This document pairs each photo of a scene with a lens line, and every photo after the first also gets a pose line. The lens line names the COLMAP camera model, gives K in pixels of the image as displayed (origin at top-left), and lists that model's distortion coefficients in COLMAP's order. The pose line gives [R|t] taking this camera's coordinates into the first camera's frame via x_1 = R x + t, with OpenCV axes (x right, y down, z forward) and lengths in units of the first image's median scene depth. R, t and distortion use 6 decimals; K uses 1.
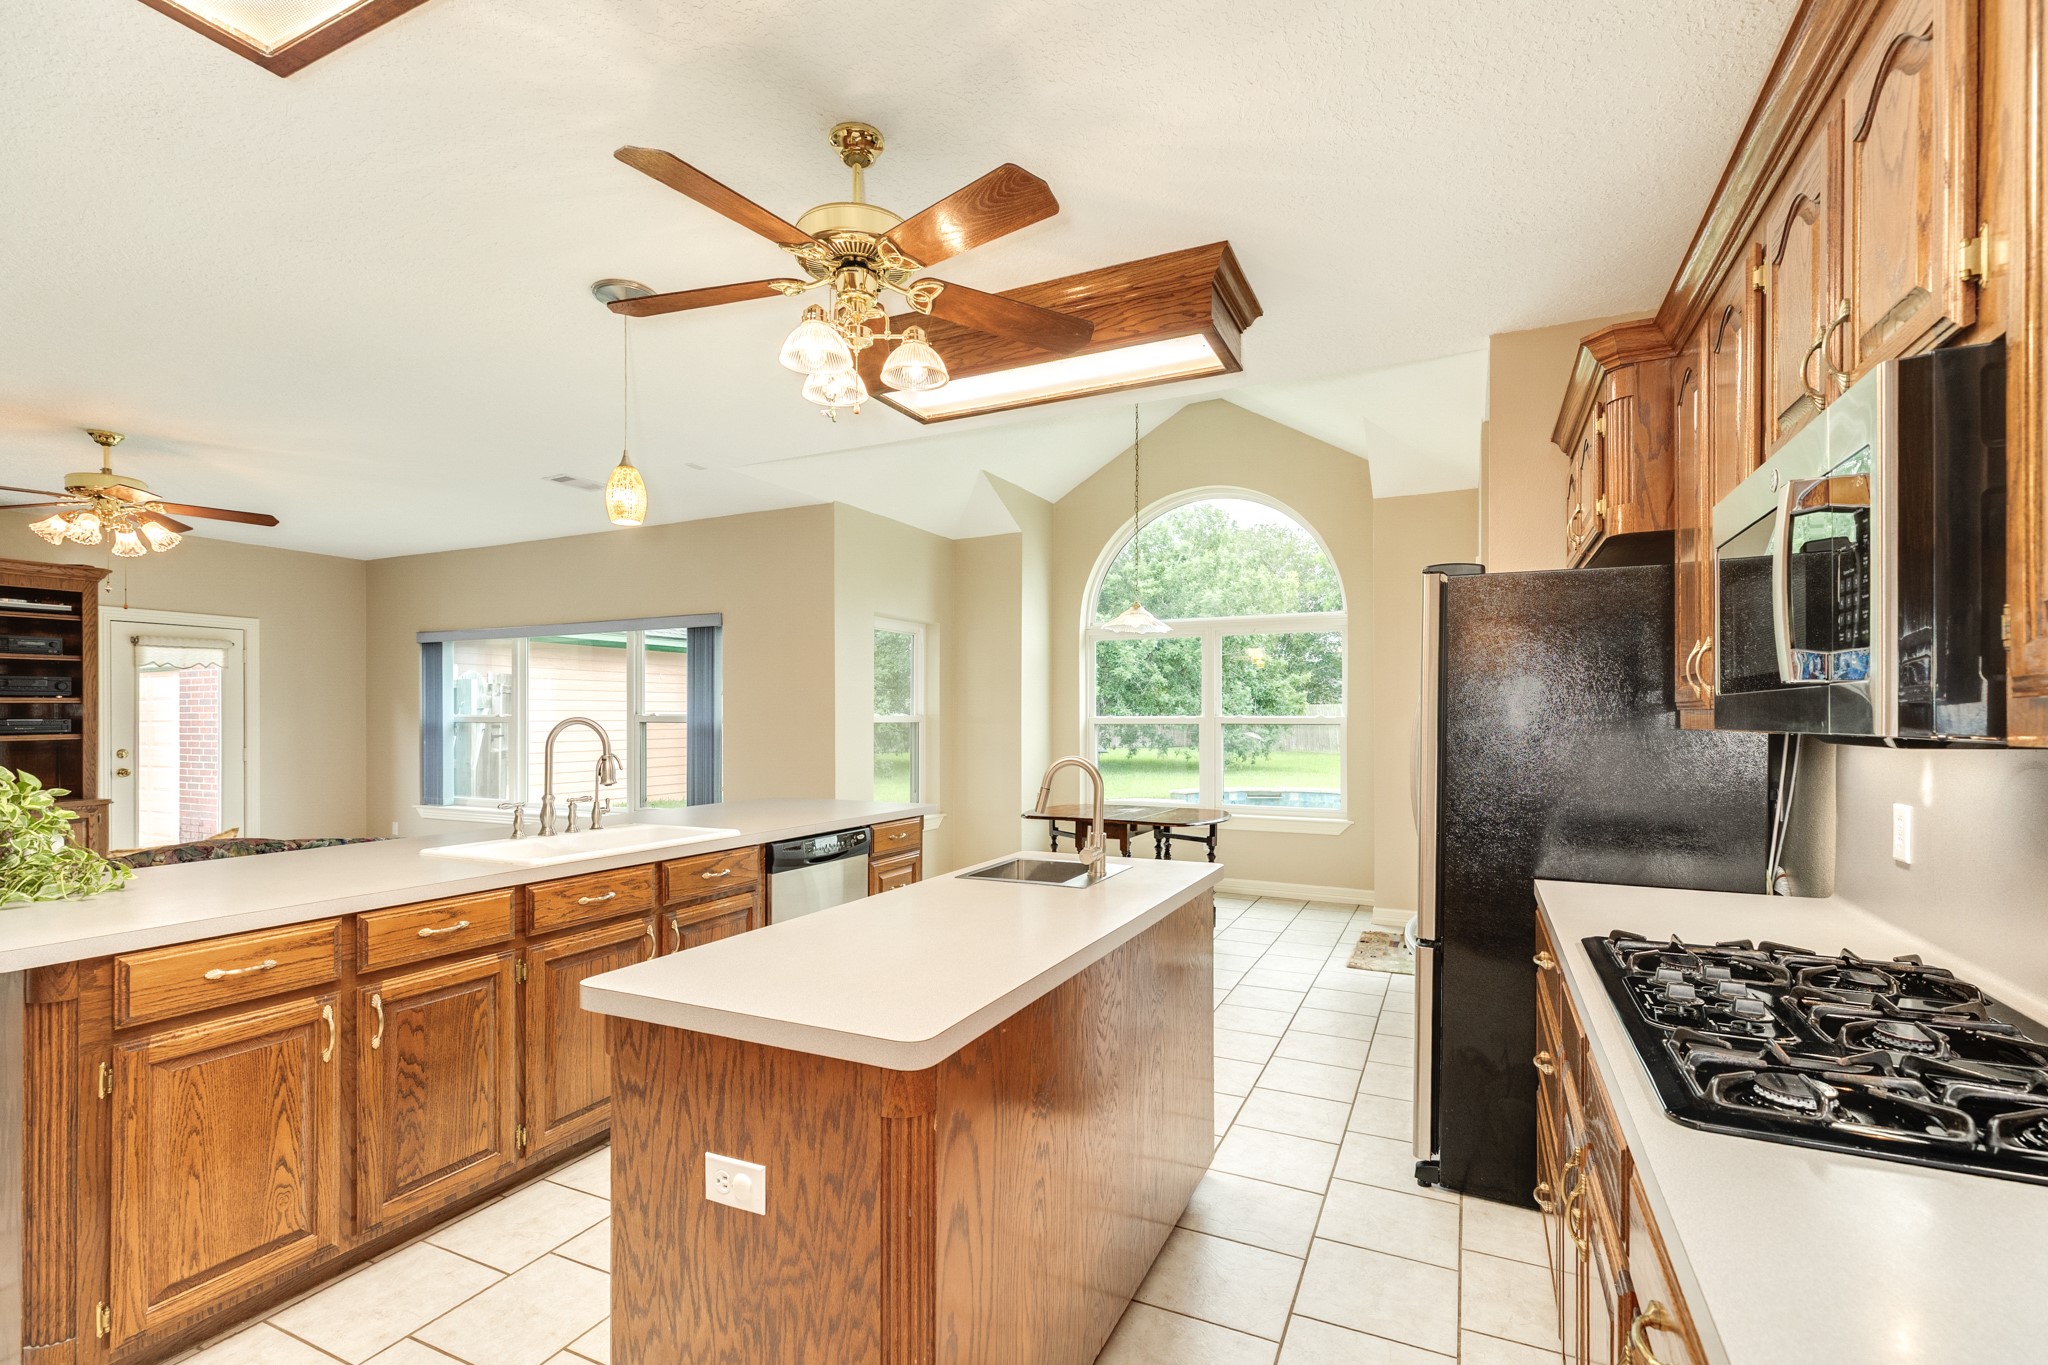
lens RADIAL K [[933.9, 0, 1014.3], [0, 933.9, 723.3], [0, 0, 1]] dist [0.003314, 0.000099]
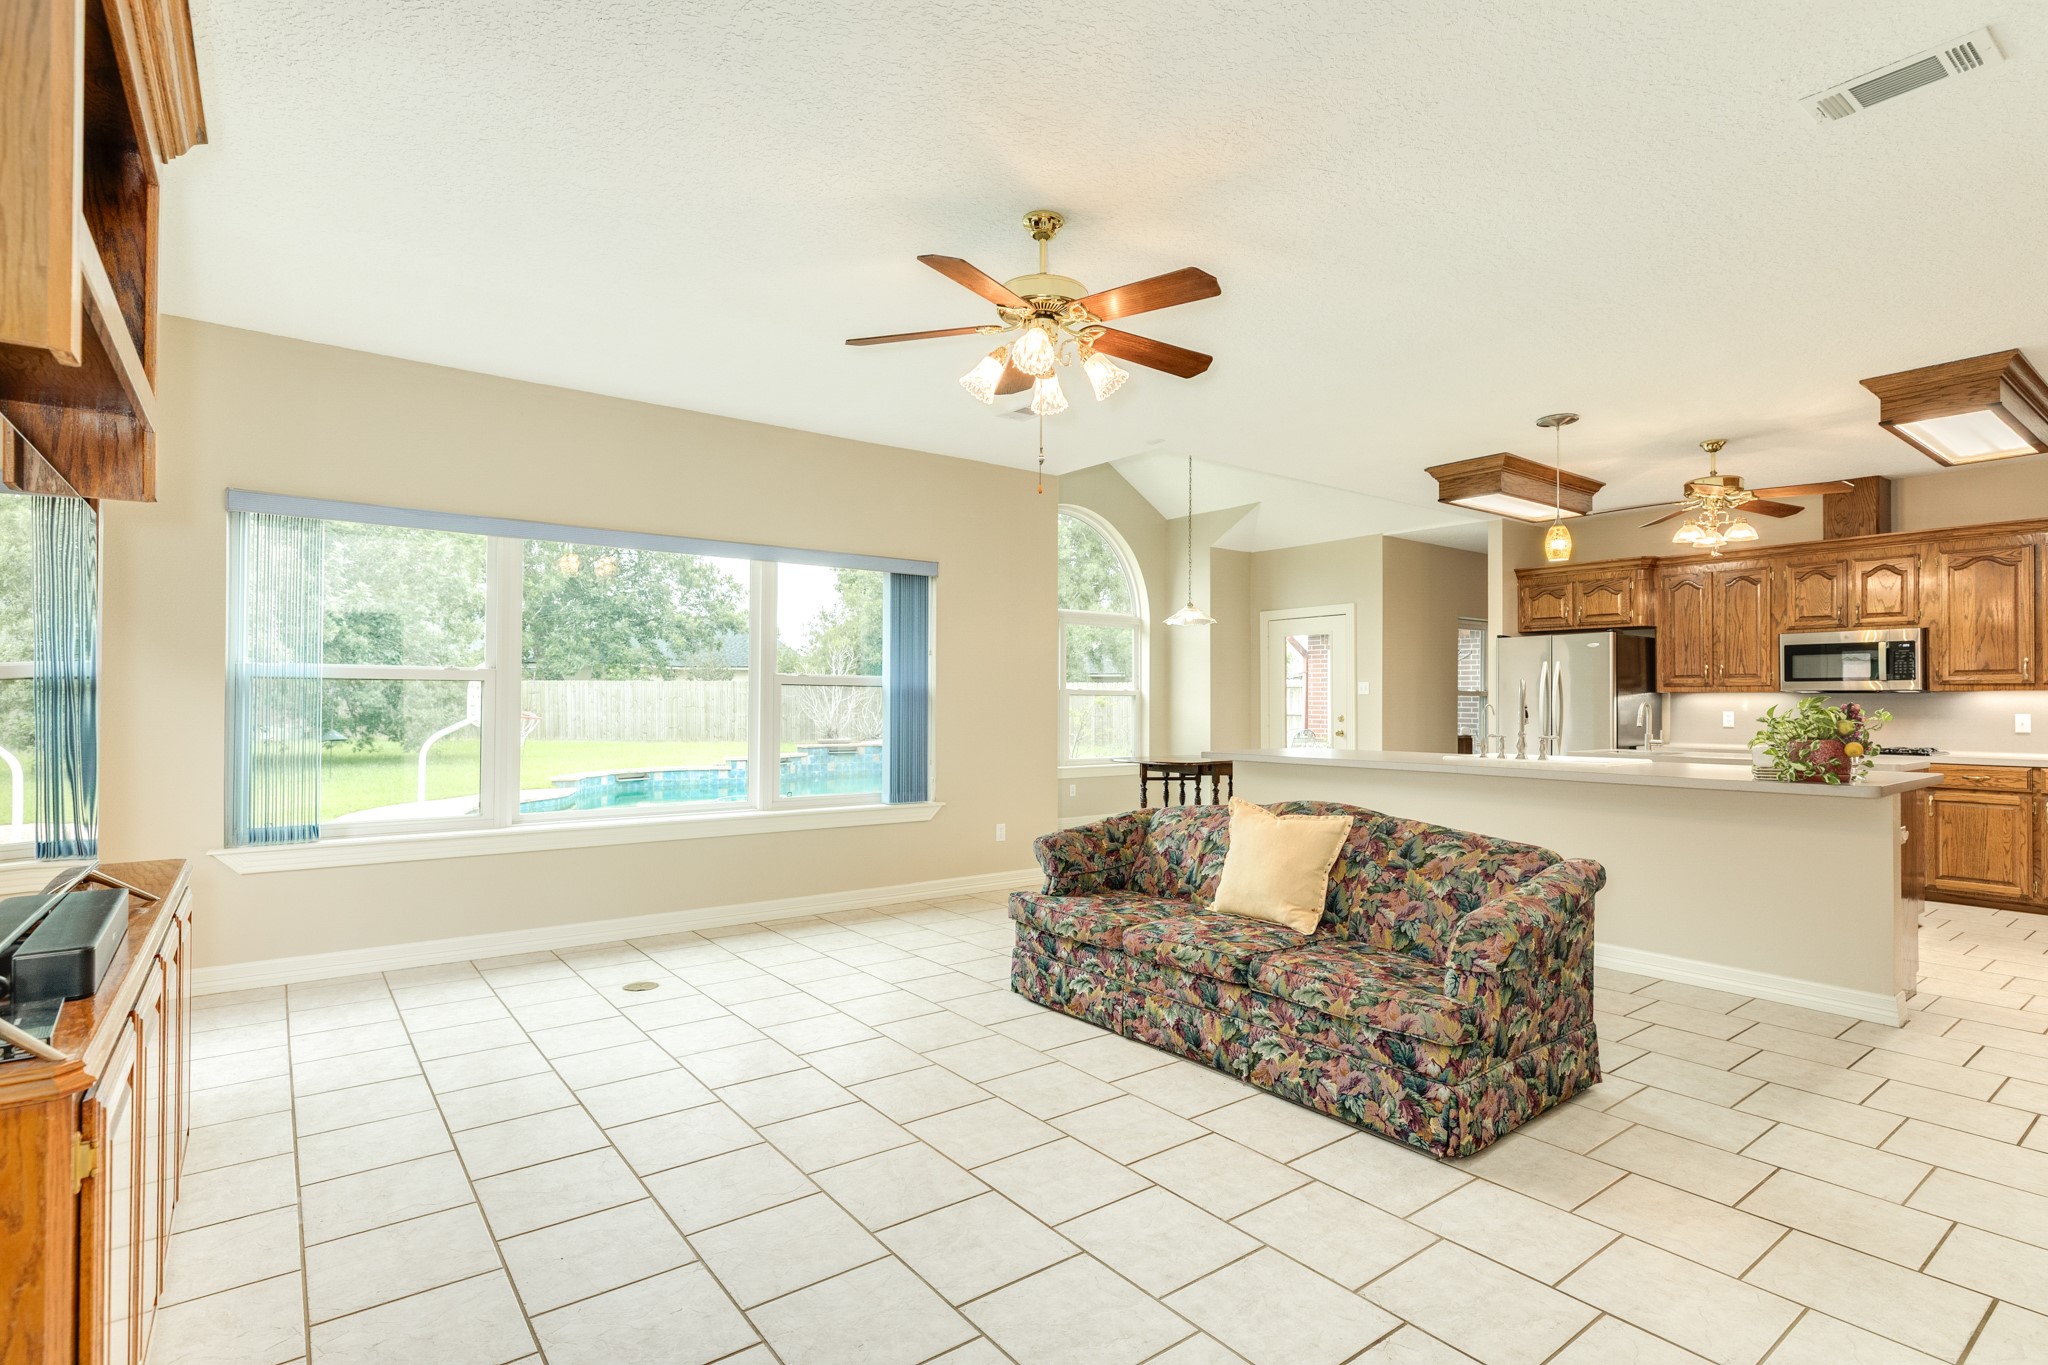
lens RADIAL K [[998.3, 0, 1040.2], [0, 998.3, 693.2], [0, 0, 1]] dist [-0.001460, 0.002183]
pose [[0.447399, 0.011141, 0.894265, -5.117990], [0.000721, 0.999918, -0.012818, 0.082018], [-0.894334, 0.006380, 0.447354, 2.216644]]
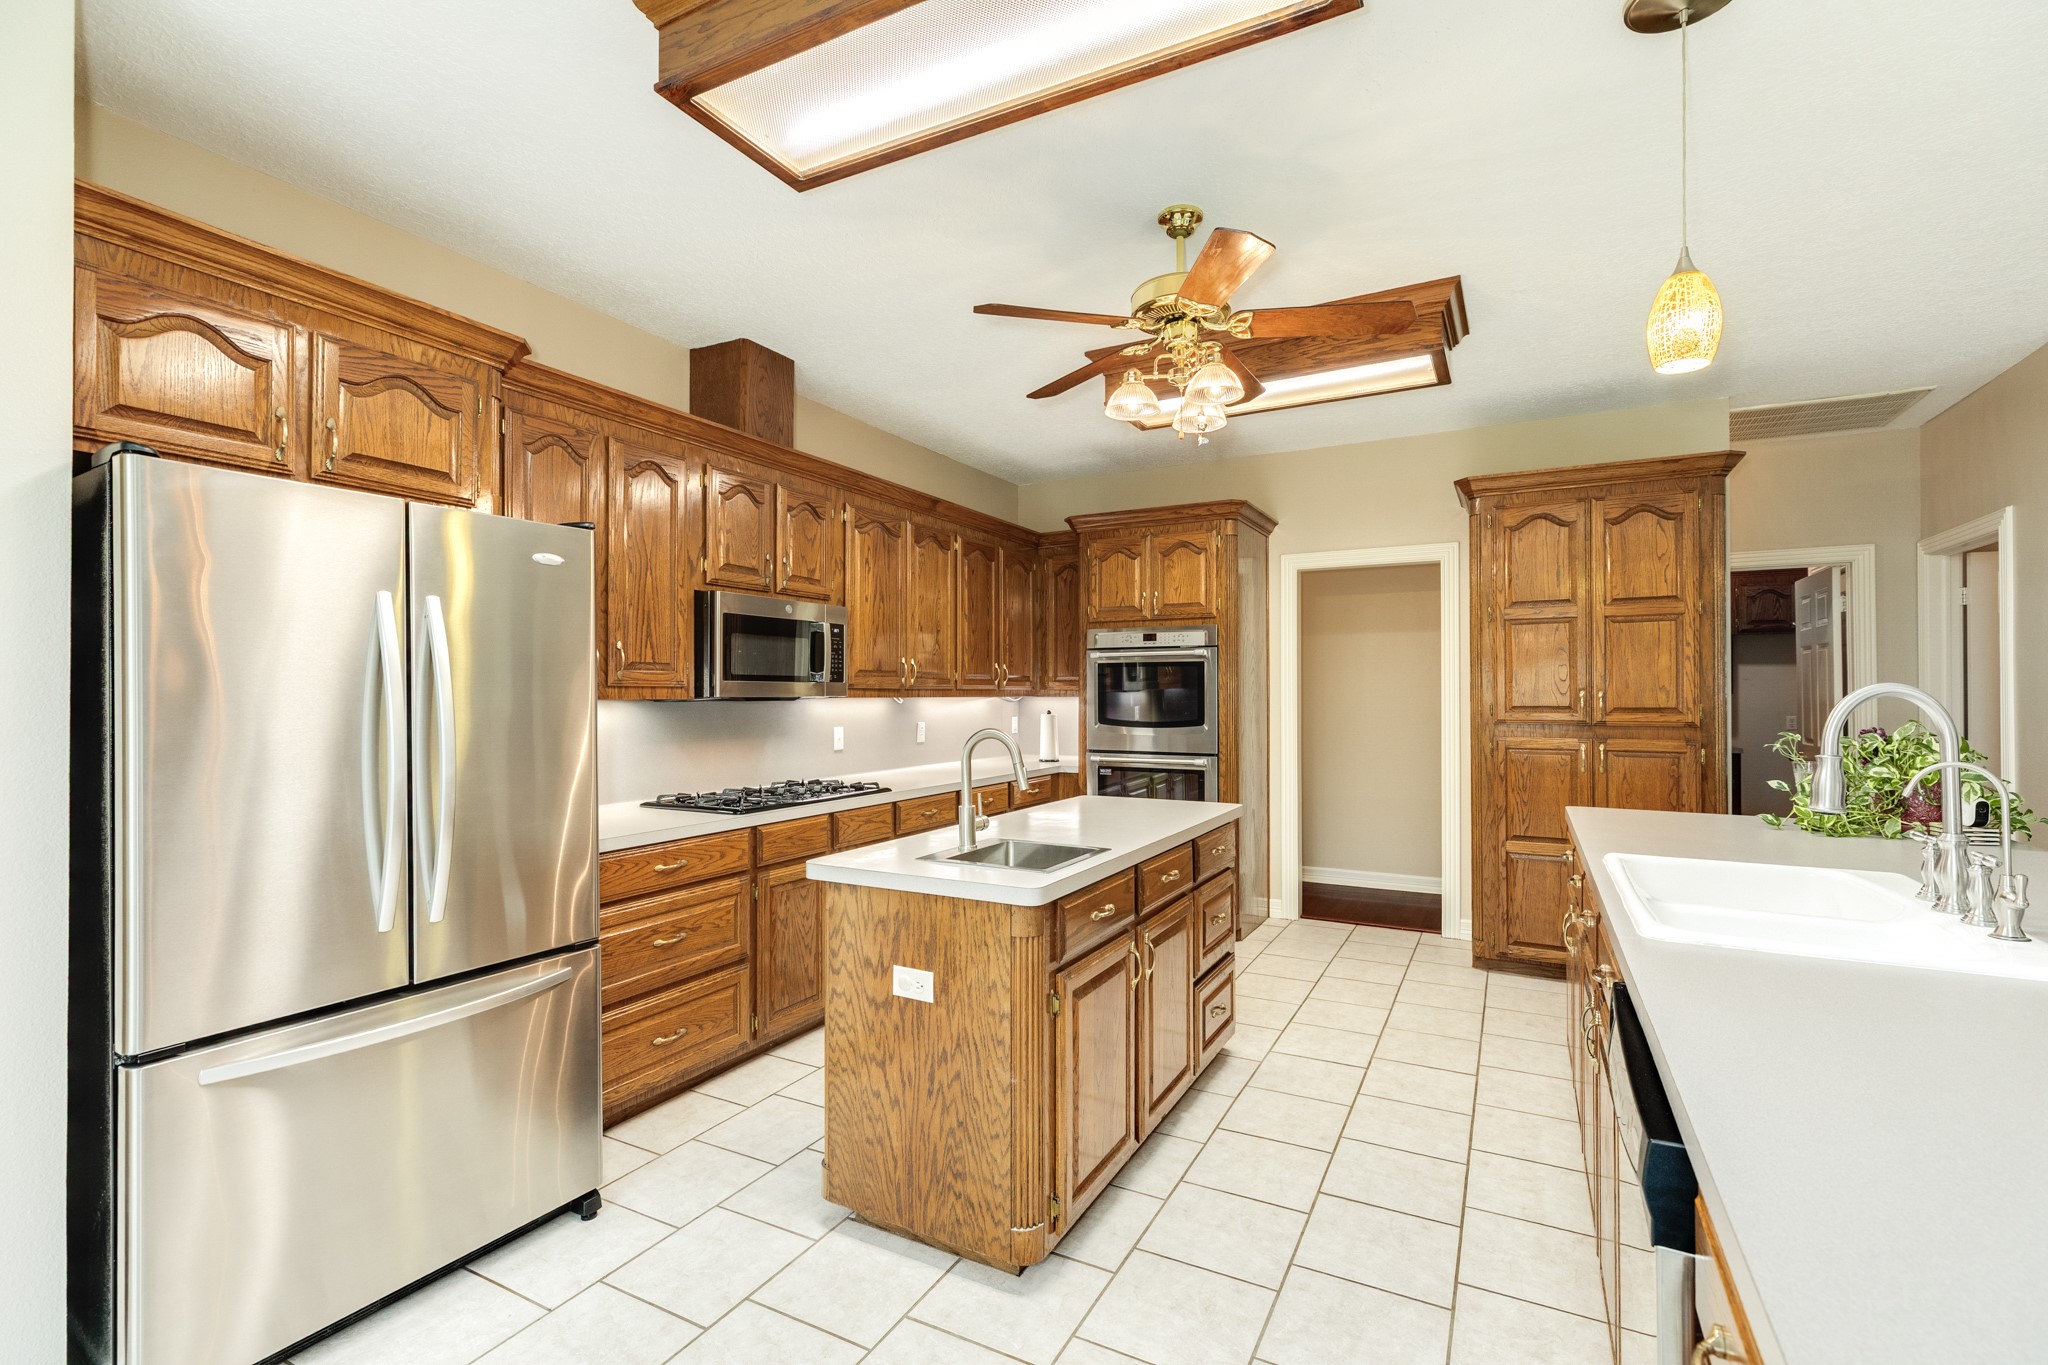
lens RADIAL K [[919.6, 0, 1020.2], [0, 919.6, 685.4], [0, 0, 1]] dist [0.003589, 0.000712]
pose [[-0.998826, 0.004307, 0.048252, -0.027340], [0.004159, 0.999986, -0.003169, -0.011711], [-0.048265, -0.002965, -0.998830, 3.511645]]
